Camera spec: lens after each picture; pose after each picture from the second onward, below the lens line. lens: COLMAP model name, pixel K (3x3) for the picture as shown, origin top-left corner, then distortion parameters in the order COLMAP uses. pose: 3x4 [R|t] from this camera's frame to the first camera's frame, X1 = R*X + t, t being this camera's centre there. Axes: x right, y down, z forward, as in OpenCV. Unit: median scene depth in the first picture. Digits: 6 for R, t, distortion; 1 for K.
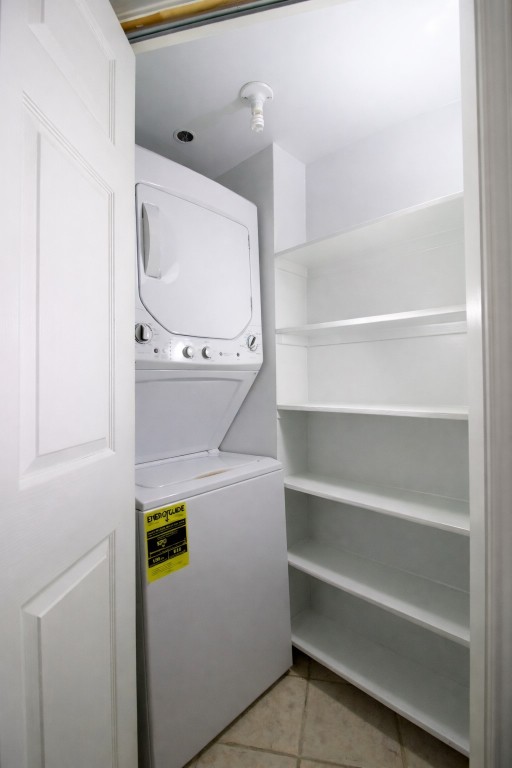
lens RADIAL K [[384.3, 0, 256.0], [0, 384.3, 384.0], [0, 0, 1]] dist [0.004546, -0.000723]
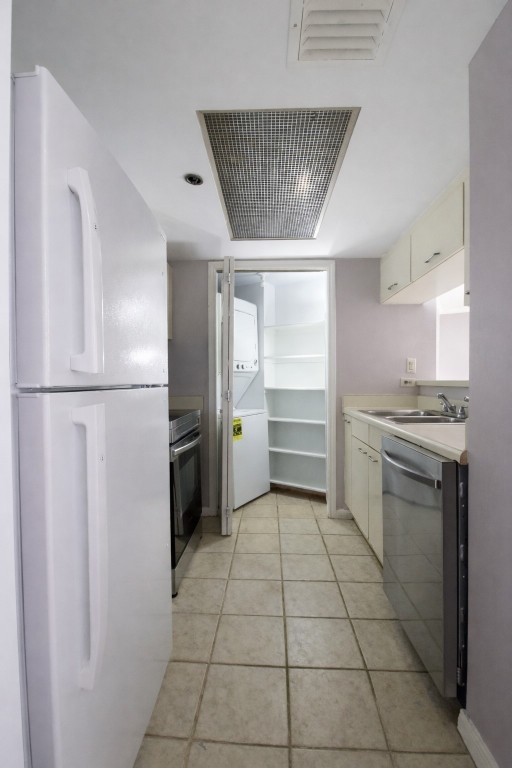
lens RADIAL K [[384.3, 0, 256.0], [0, 384.3, 384.0], [0, 0, 1]] dist [0.004546, -0.000723]
pose [[0.982234, 0.012127, 0.187266, -0.471859], [-0.012090, 0.999926, -0.001340, 0.035659], [-0.187268, -0.000948, 0.982308, -1.438992]]
